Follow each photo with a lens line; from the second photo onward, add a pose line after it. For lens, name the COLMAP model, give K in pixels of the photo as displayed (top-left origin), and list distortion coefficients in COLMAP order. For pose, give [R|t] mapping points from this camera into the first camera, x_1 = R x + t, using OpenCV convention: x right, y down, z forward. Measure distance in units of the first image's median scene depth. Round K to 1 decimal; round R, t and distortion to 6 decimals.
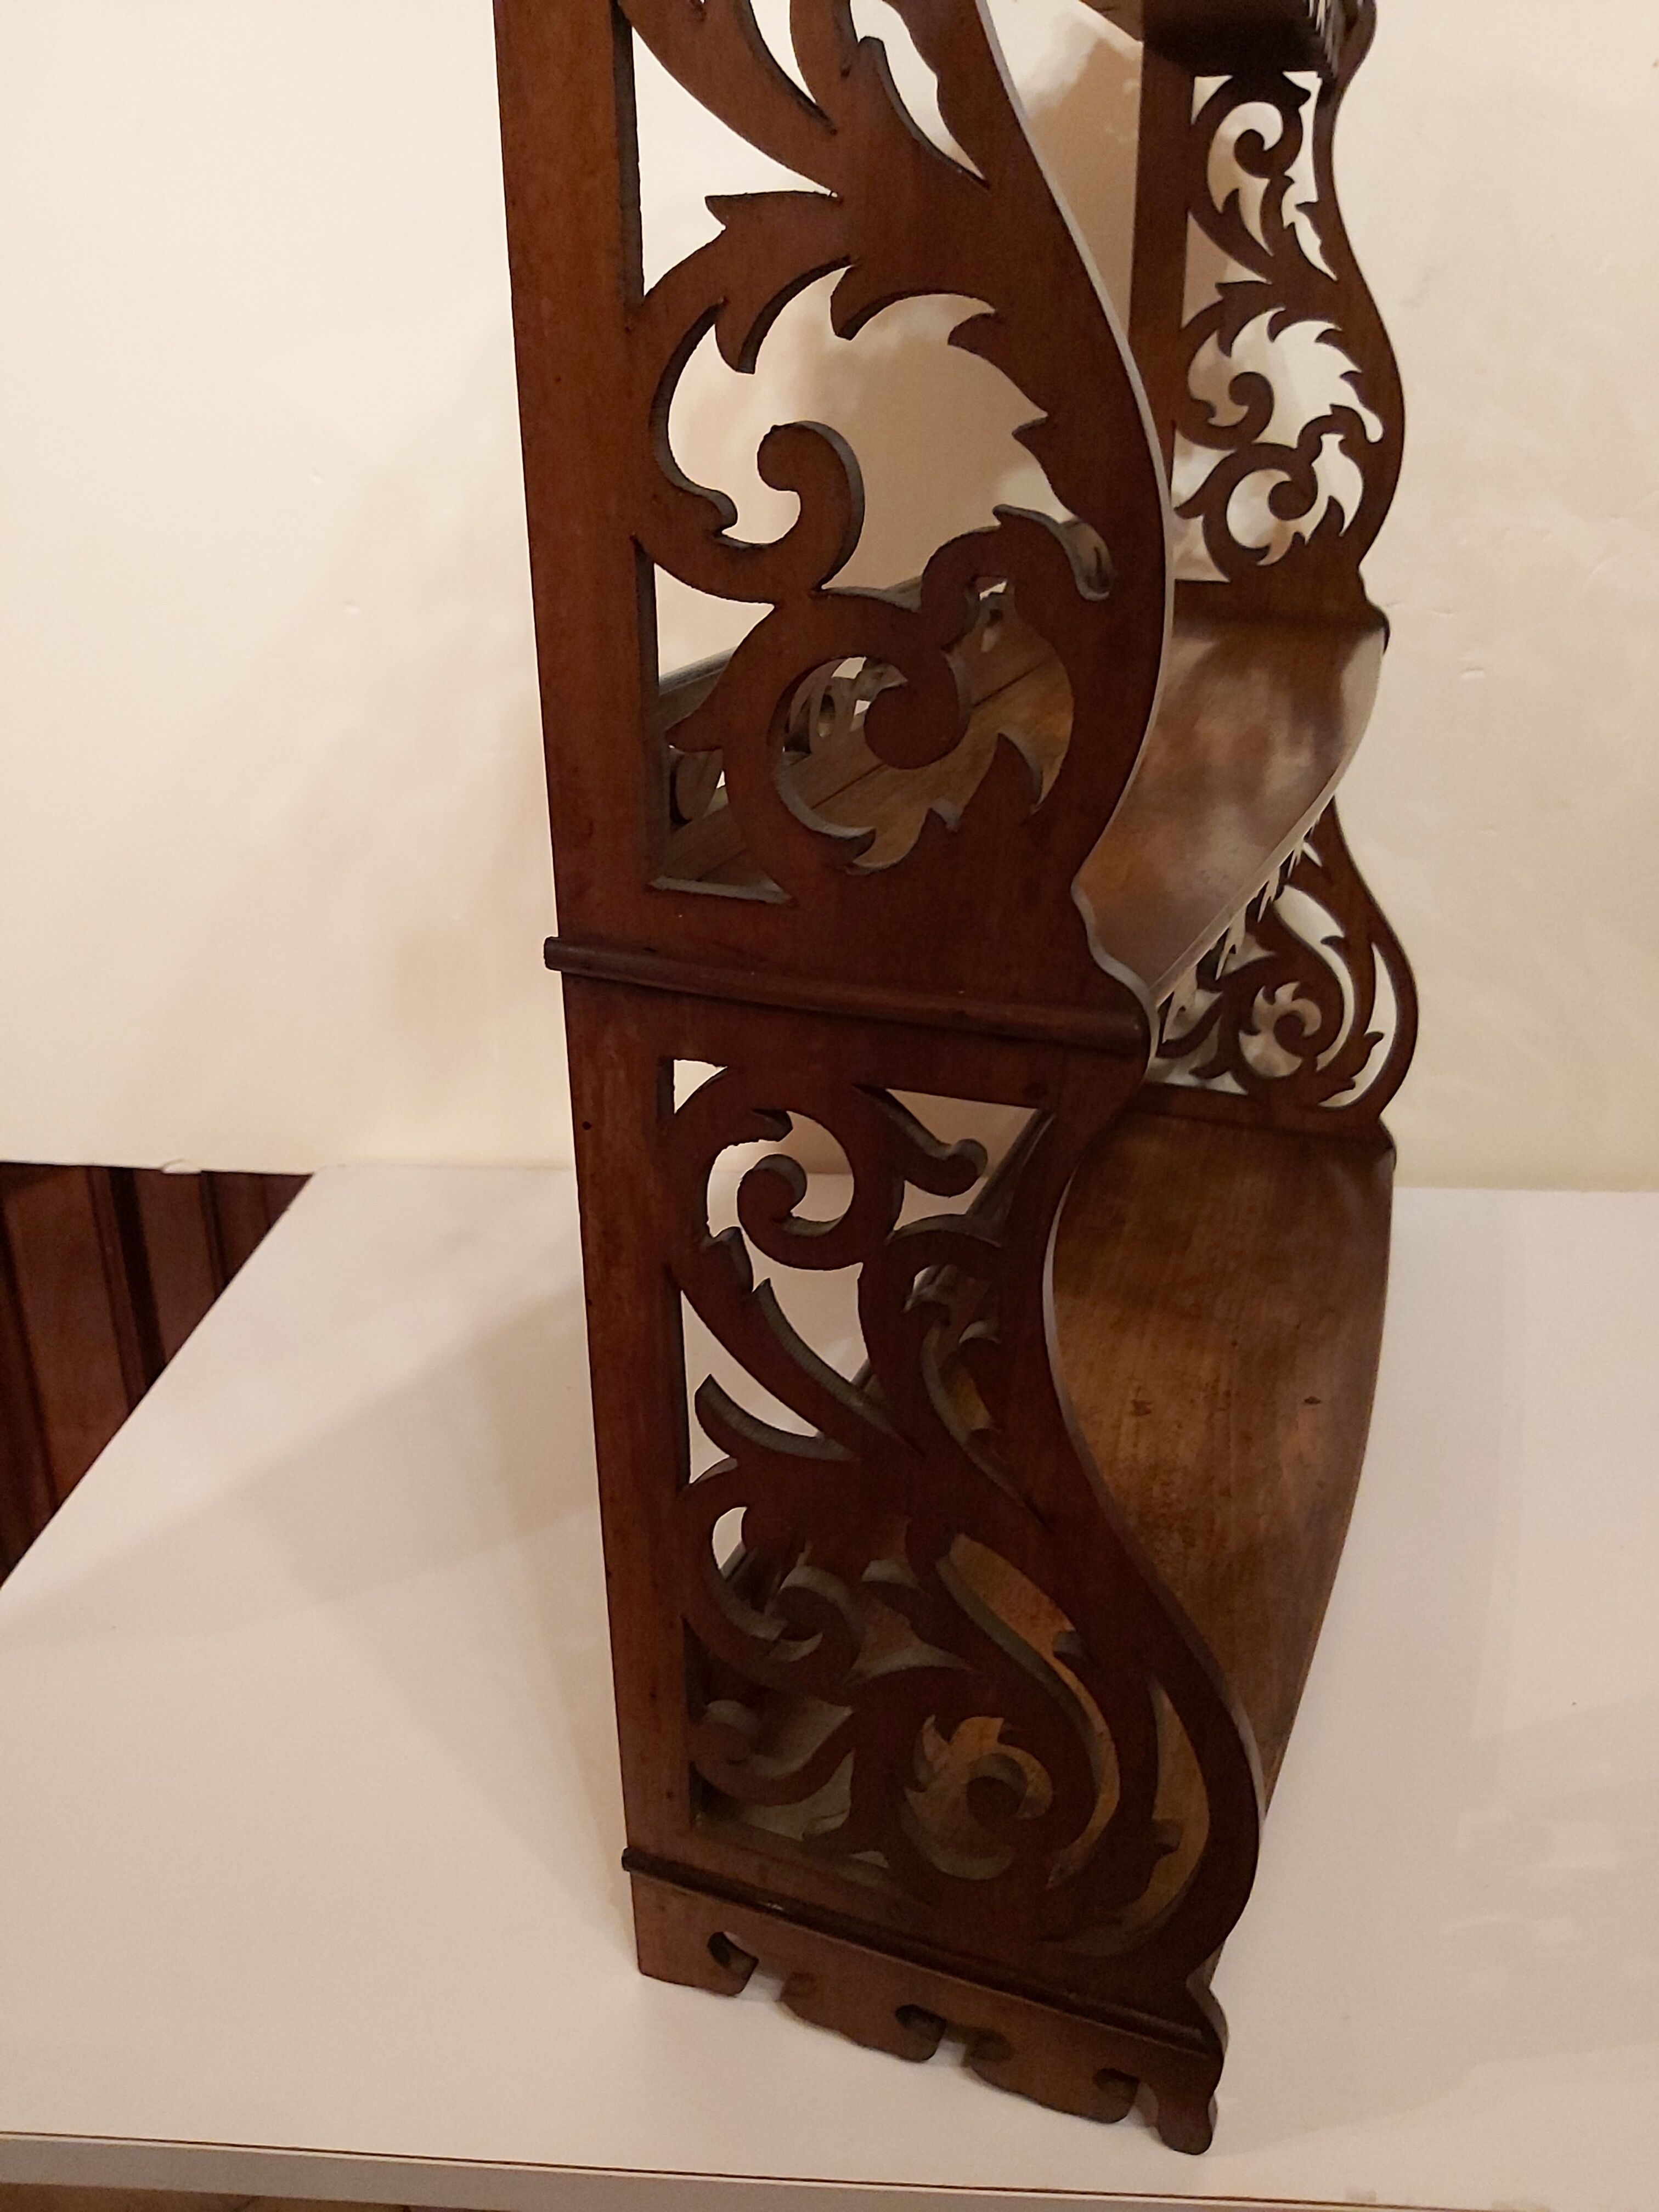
lens RADIAL K [[1728.0, 0, 841.4], [0, 1728.0, 1094.6], [0, 0, 1]] dist [0.040839, -0.080255]
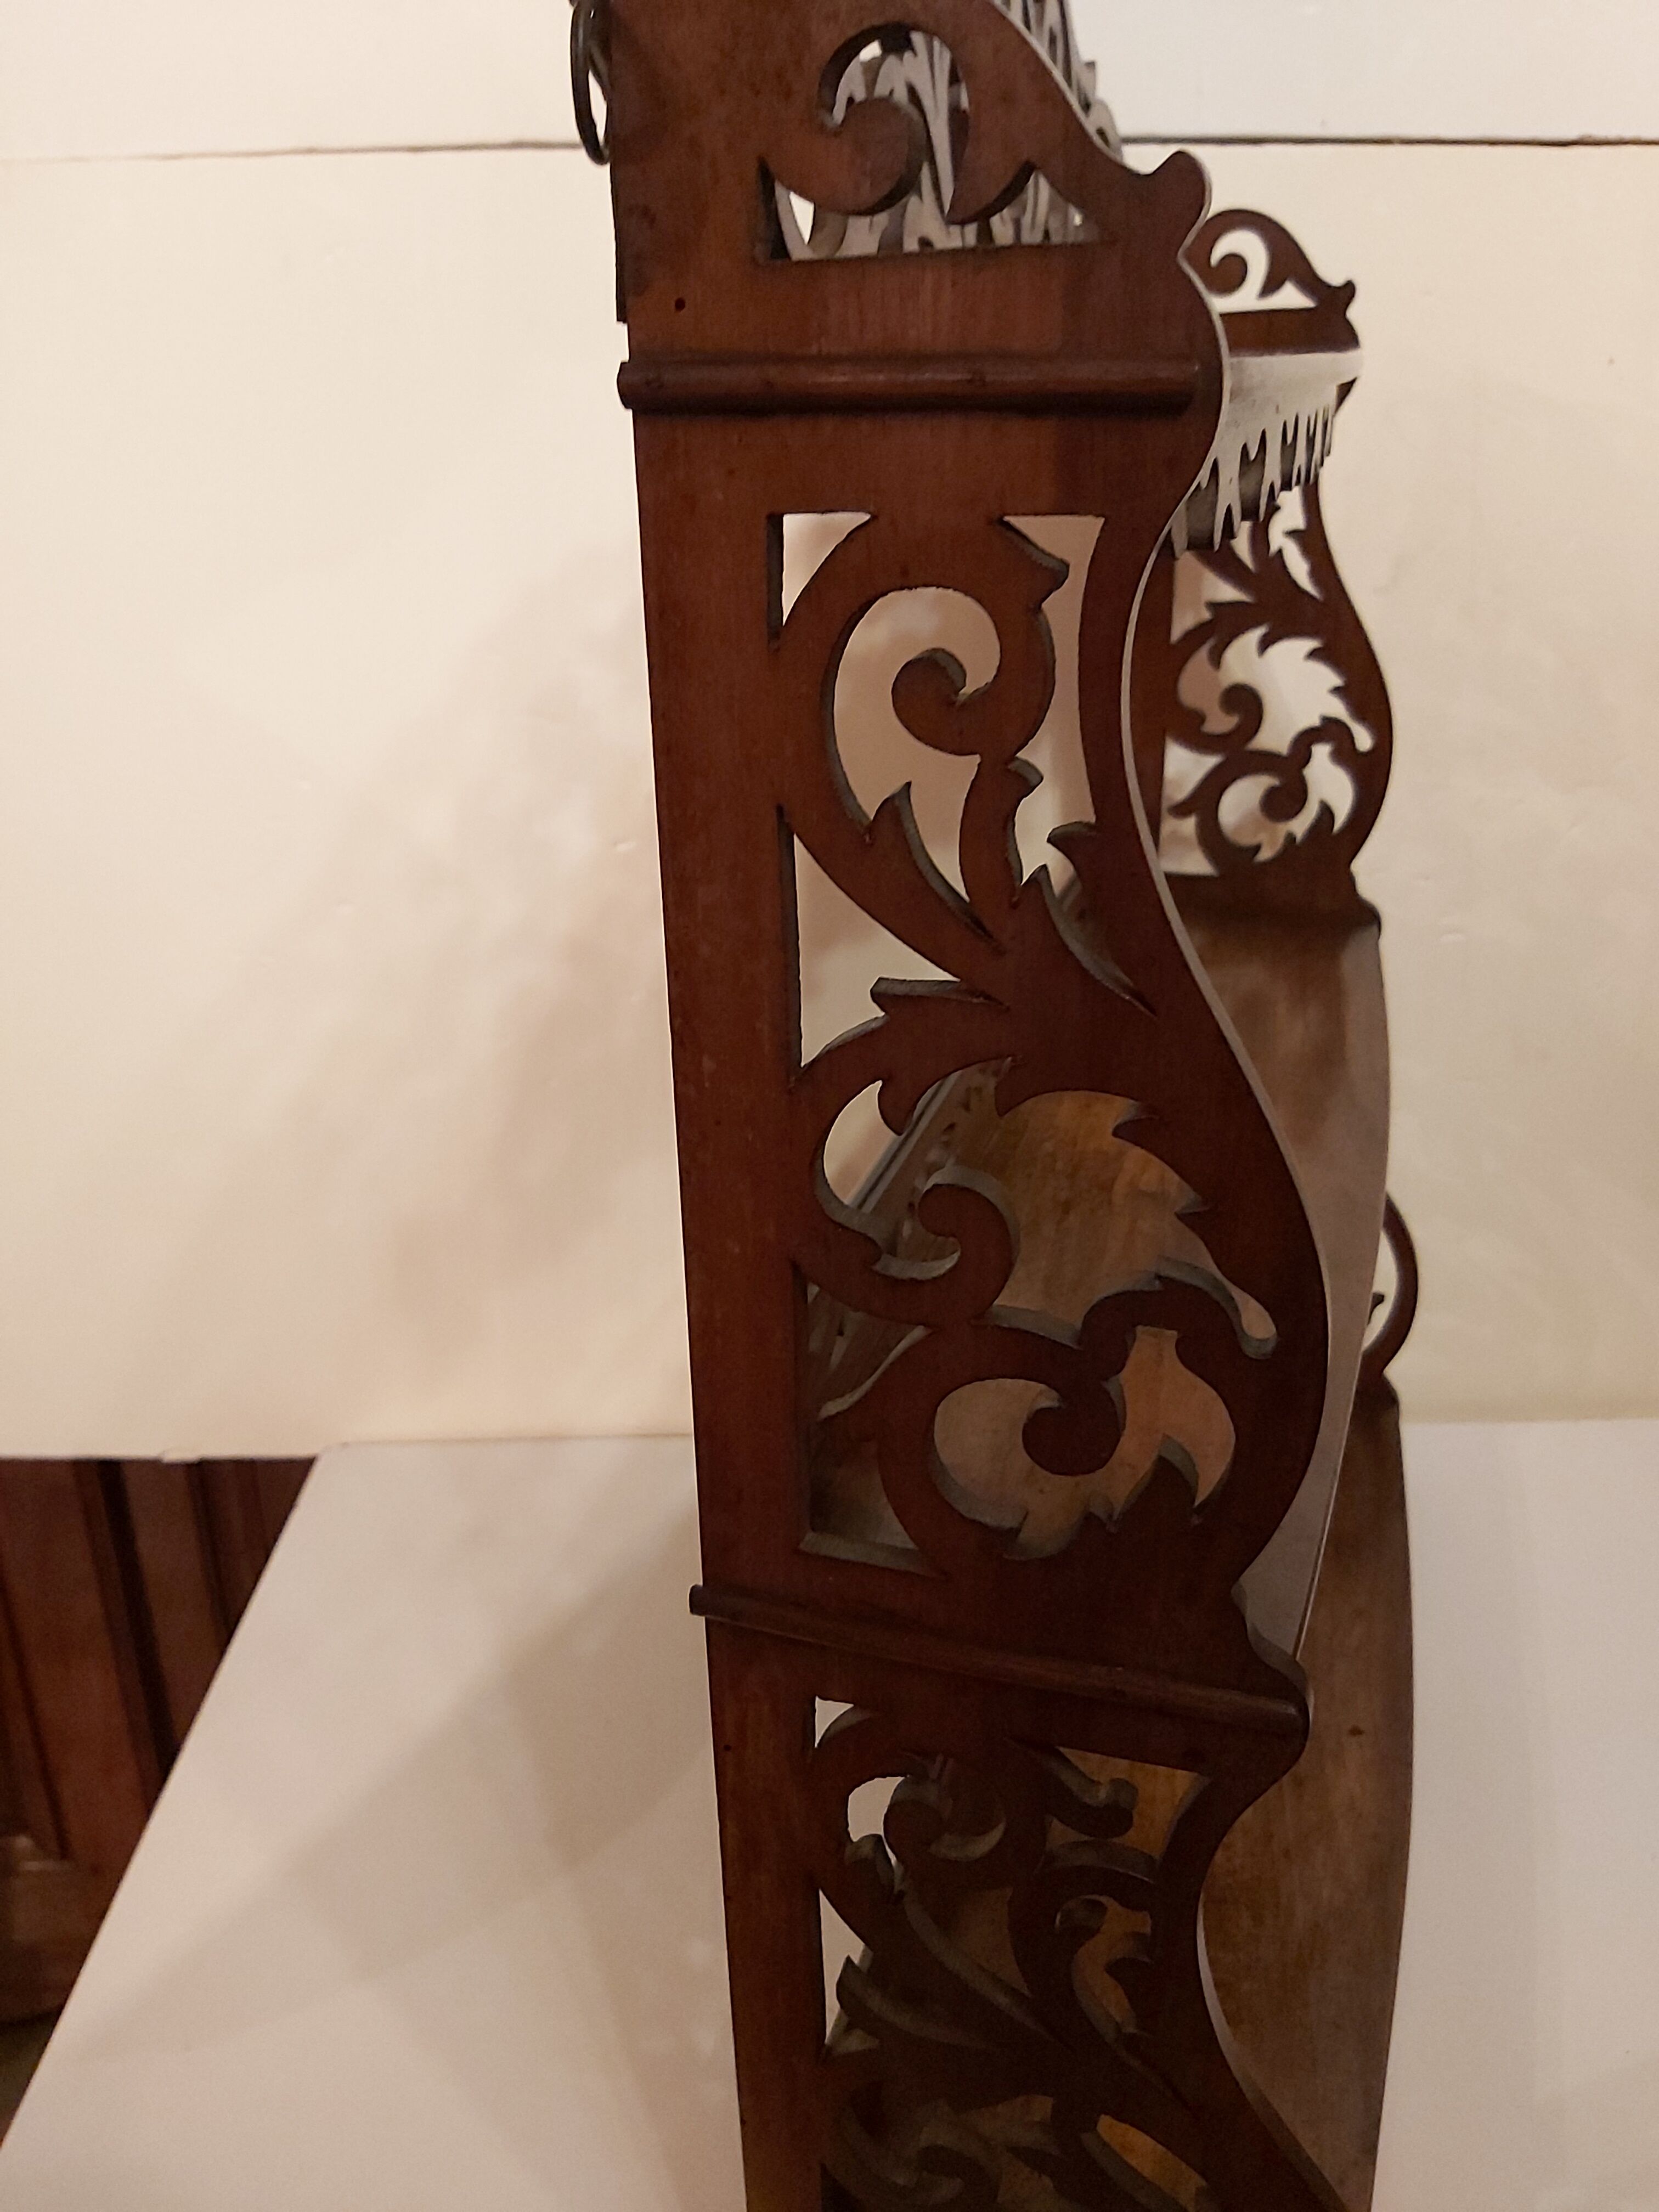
lens RADIAL K [[1728.0, 0, 844.4], [0, 1728.0, 1106.4], [0, 0, 1]] dist [0.040839, -0.080255]
pose [[0.998090, -0.036753, 0.049654, -0.058289], [0.037072, 0.999297, -0.005512, -0.173593], [-0.049417, 0.007342, 0.998751, -0.006457]]
